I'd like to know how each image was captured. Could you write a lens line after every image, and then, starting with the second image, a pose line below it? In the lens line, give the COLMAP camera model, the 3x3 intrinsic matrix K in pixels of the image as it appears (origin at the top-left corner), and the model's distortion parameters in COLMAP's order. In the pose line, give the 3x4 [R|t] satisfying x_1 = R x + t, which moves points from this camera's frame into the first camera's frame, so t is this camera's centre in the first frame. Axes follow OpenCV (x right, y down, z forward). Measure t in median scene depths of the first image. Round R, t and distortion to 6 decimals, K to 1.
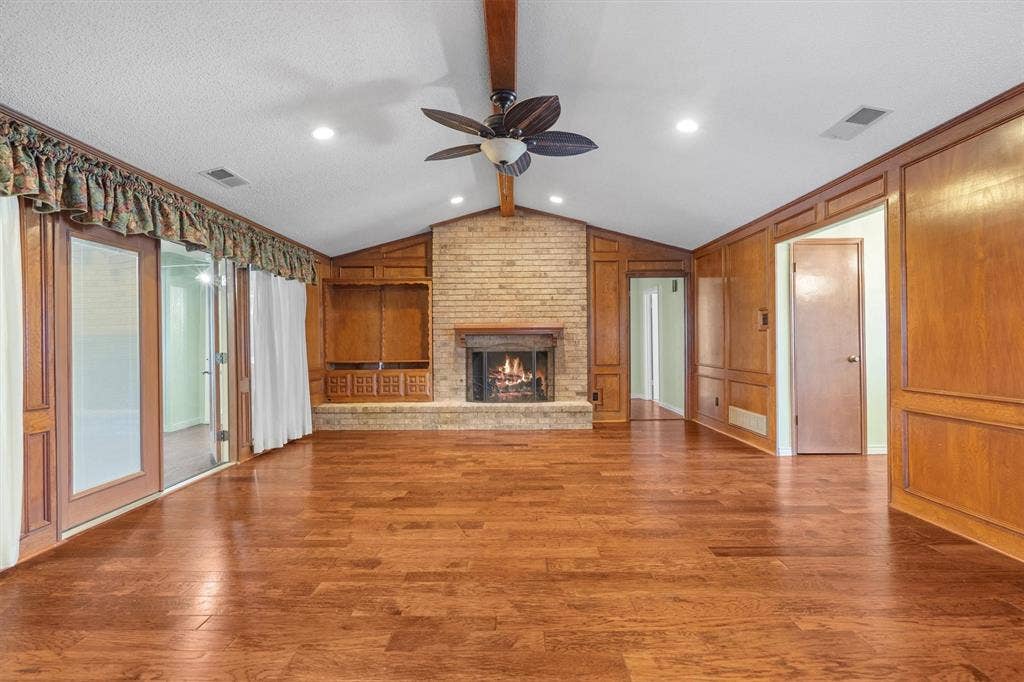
lens RADIAL K [[473.3, 0, 512.0], [0, 473.3, 341.0], [0, 0, 1]] dist [-0.001575, 0.000959]
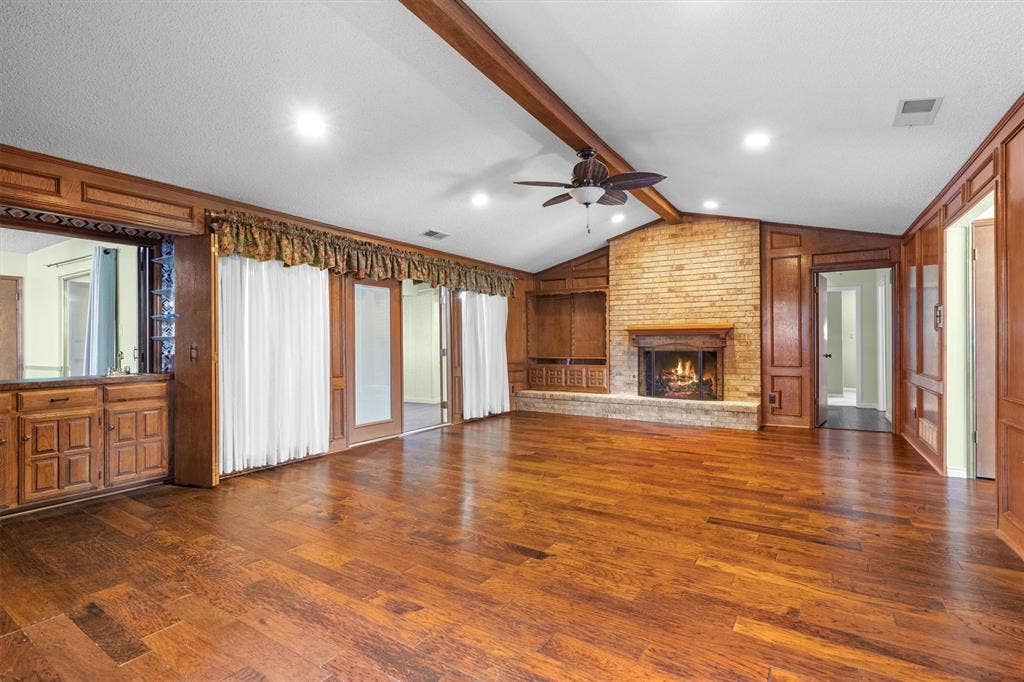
lens RADIAL K [[480.8, 0, 512.0], [0, 480.8, 341.0], [0, 0, 1]] dist [-0.001189, 0.000500]
pose [[0.847802, 0.002283, -0.530308, 0.251971], [-0.001117, 0.999996, 0.002519, -0.002423], [0.530312, -0.001543, 0.847801, -0.111942]]
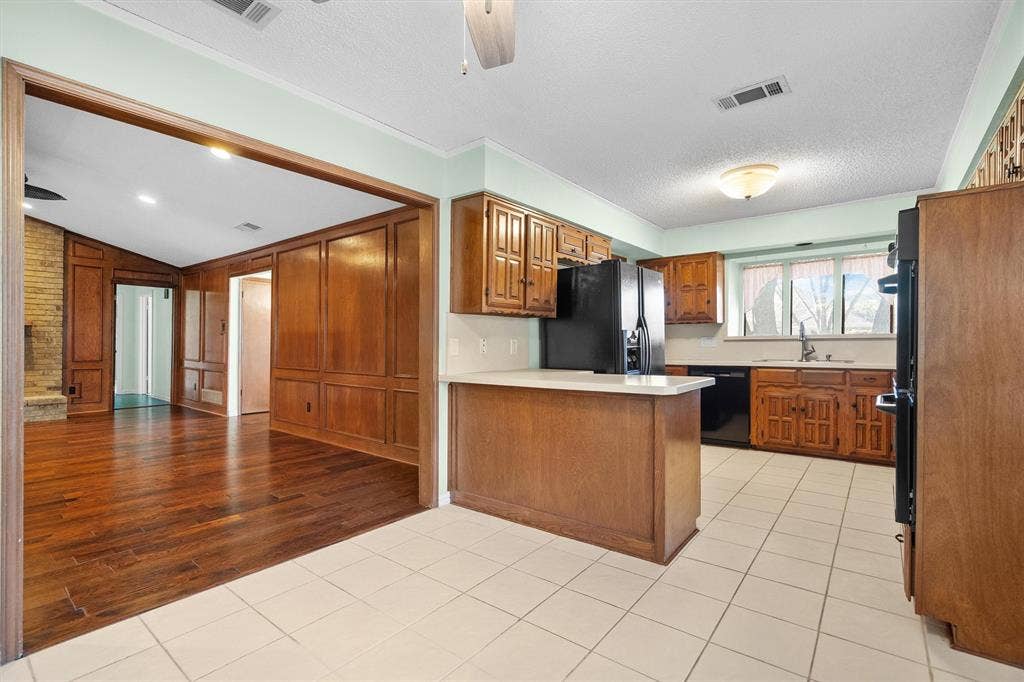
lens RADIAL K [[473.3, 0, 512.0], [0, 473.3, 341.0], [0, 0, 1]] dist [-0.001575, 0.000959]
pose [[0.624839, 0.016275, 0.780584, -0.041678], [-0.016451, 0.999835, -0.007678, -0.003474], [-0.780580, -0.008044, 0.625004, -0.465525]]
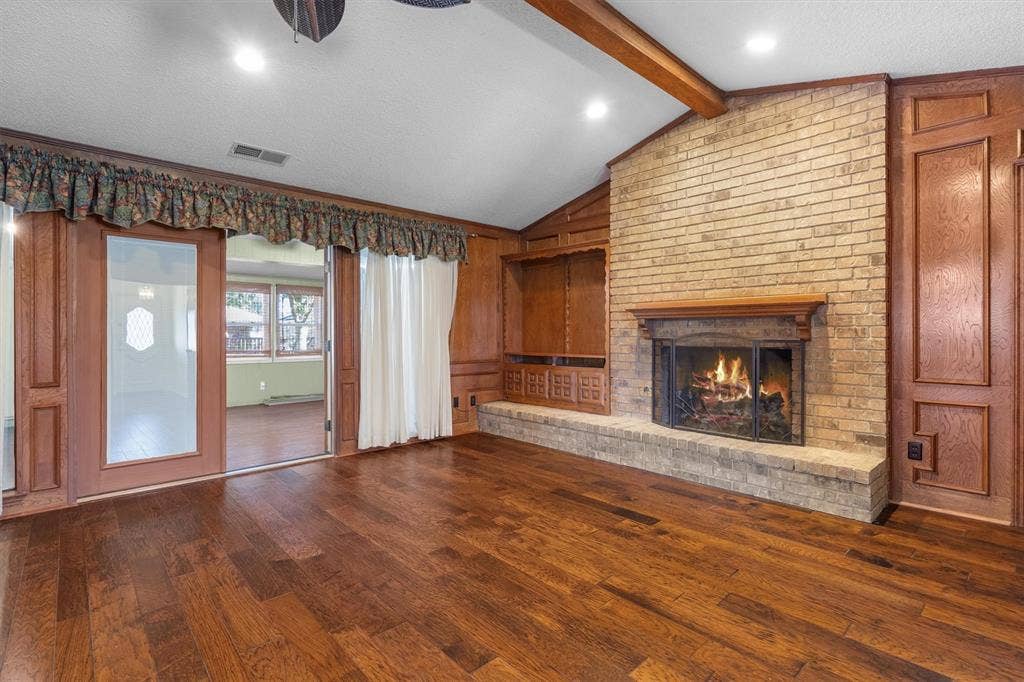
lens RADIAL K [[482.6, 0, 507.5], [0, 482.6, 334.2], [0, 0, 1]] dist [-0.000111, 0.000381]
pose [[0.684938, 0.008979, -0.728546, 0.251665], [-0.001901, 0.999943, 0.010536, 0.000607], [0.728599, -0.005831, 0.684916, 0.404951]]
